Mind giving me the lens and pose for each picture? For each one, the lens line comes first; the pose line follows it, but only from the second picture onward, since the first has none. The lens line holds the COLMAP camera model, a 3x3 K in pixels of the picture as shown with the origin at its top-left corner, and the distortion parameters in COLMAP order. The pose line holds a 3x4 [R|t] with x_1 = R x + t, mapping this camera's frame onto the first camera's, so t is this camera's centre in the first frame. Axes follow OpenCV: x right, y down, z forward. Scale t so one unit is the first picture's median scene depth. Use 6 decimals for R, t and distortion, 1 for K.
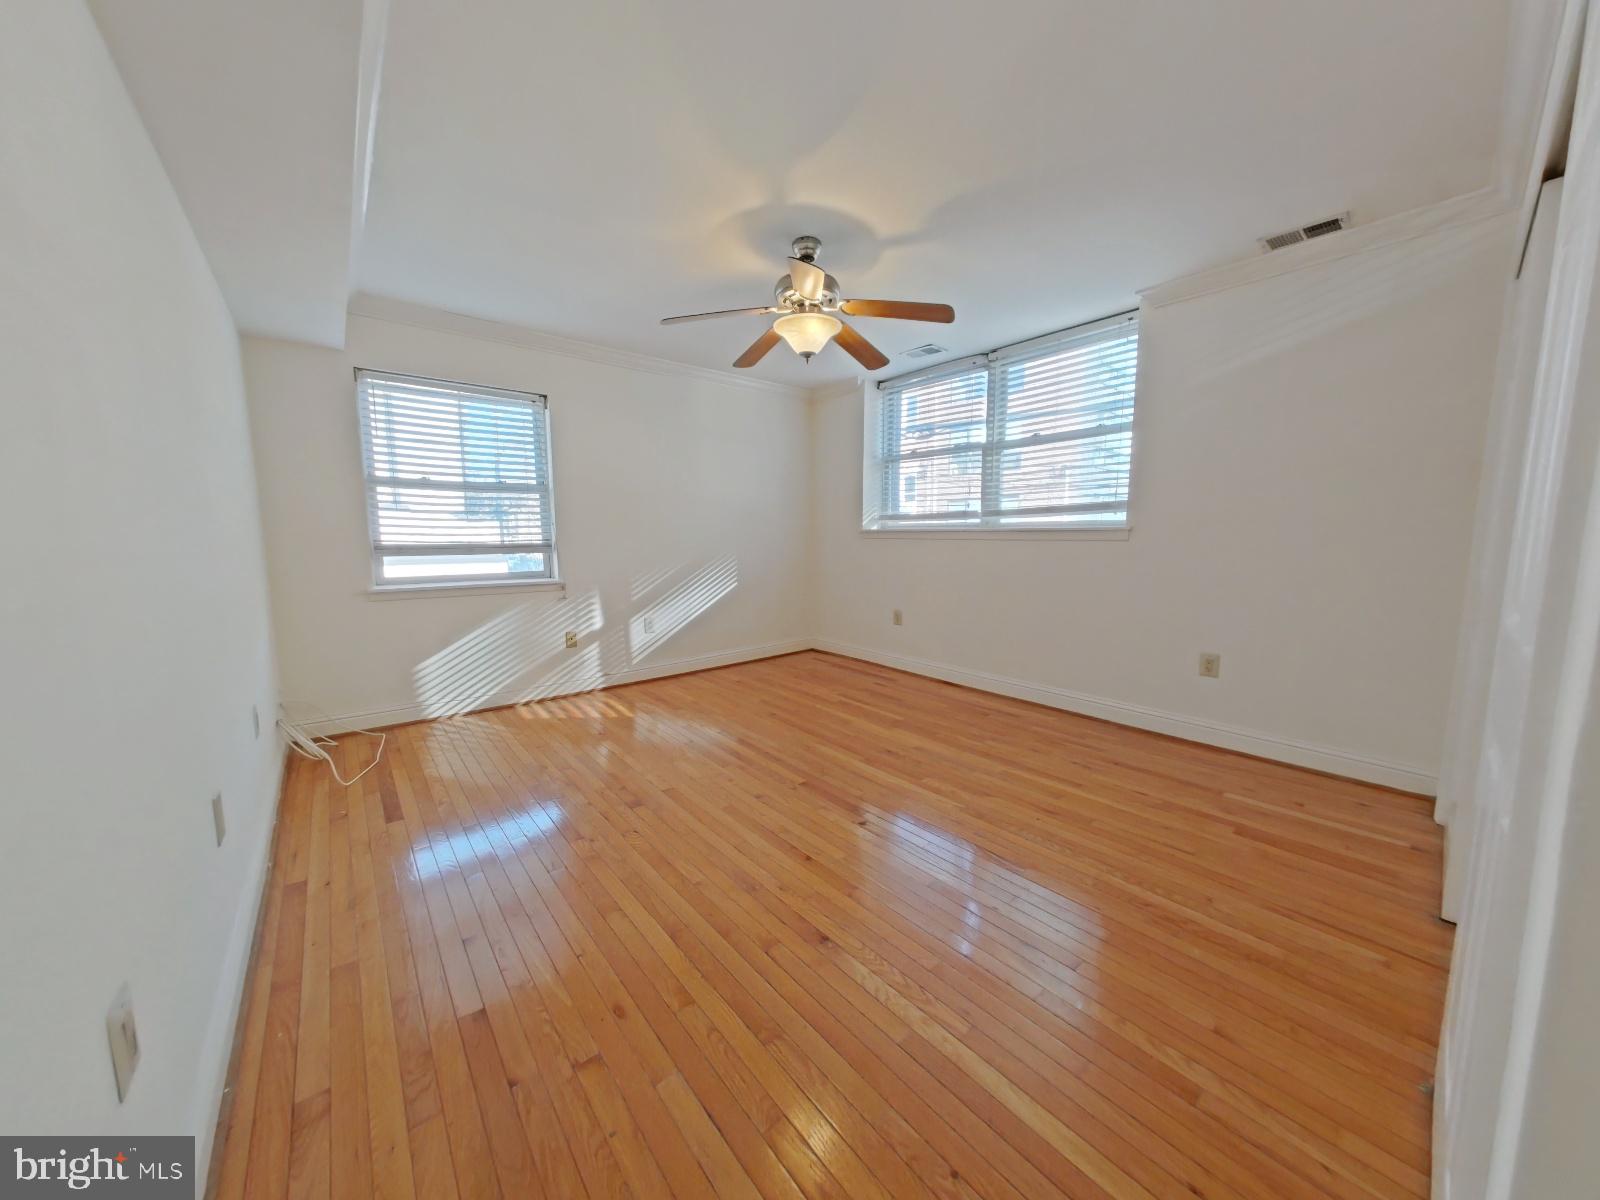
lens RADIAL K [[498.4, 0, 802.7], [0, 498.4, 594.3], [0, 0, 1]] dist [-0.000849, -0.000066]
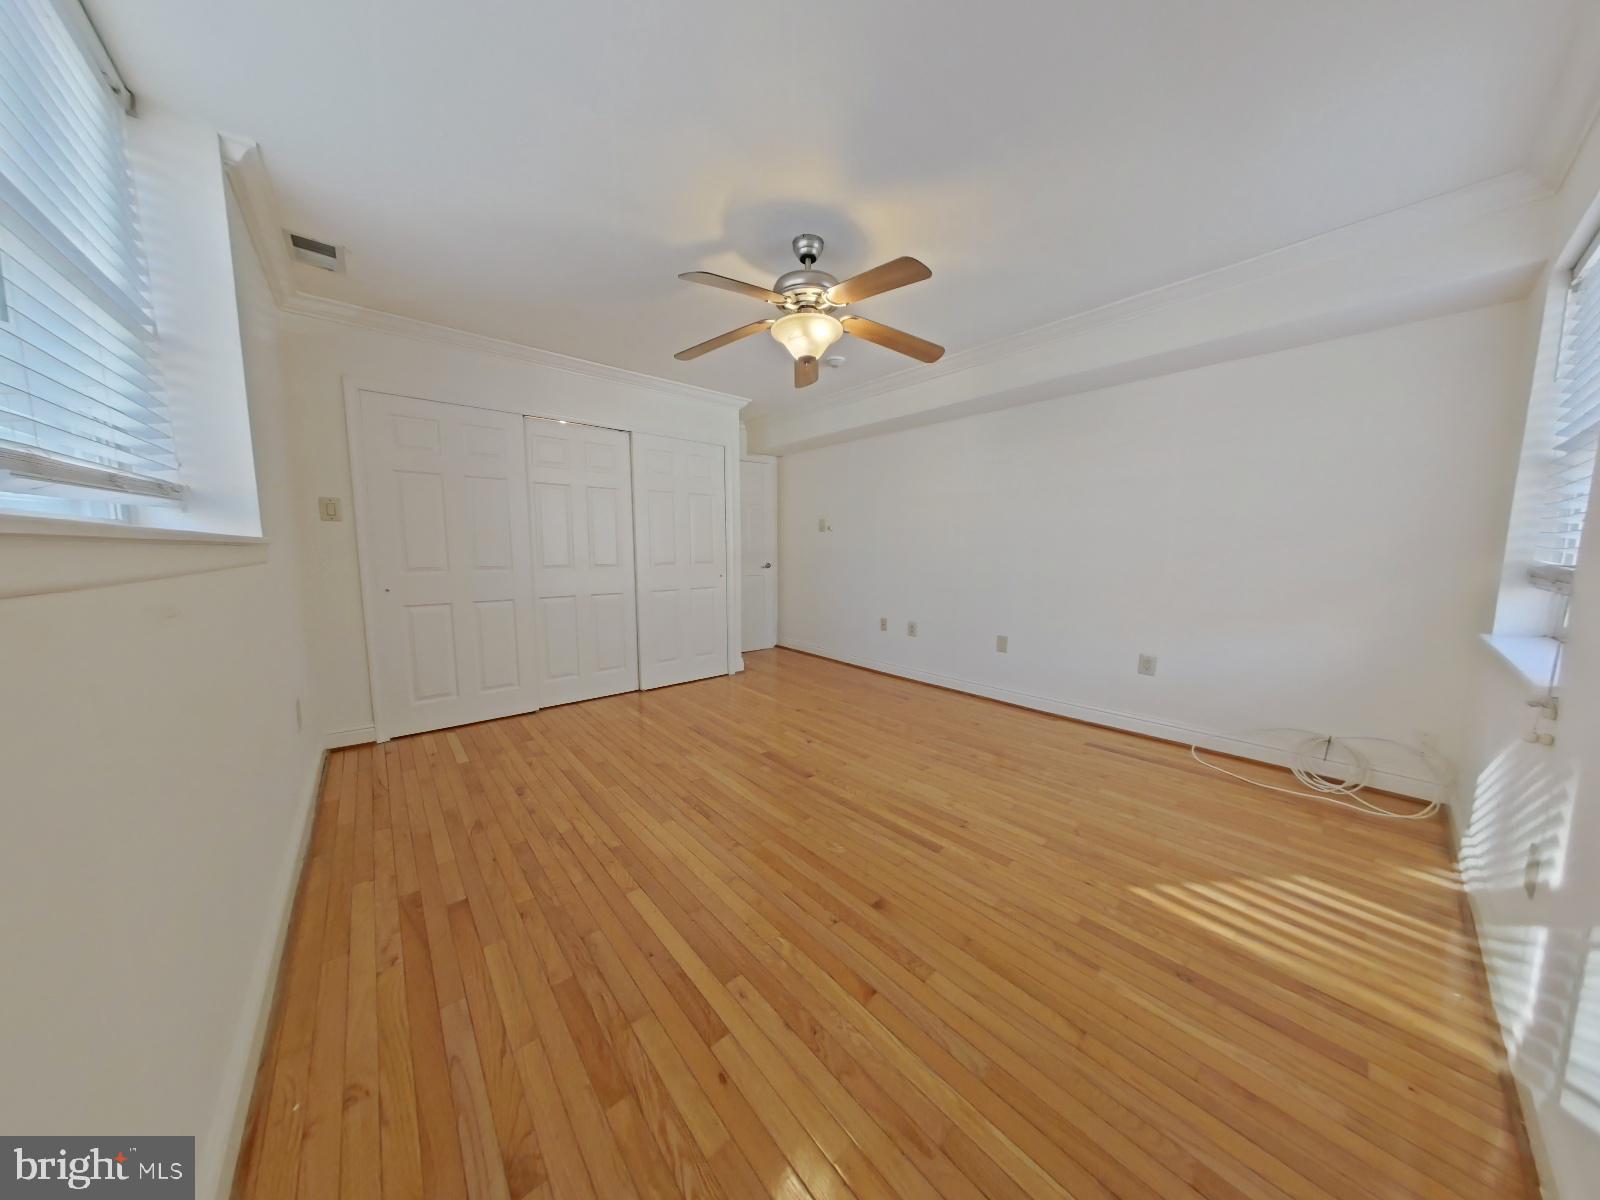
lens RADIAL K [[498.4, 0, 802.7], [0, 498.4, 594.3], [0, 0, 1]] dist [-0.000849, -0.000066]
pose [[-0.999796, 0.002632, -0.020017, 0.031603], [-0.001736, 0.976592, 0.215094, -0.202061], [0.020115, 0.215085, -0.976388, 1.621551]]
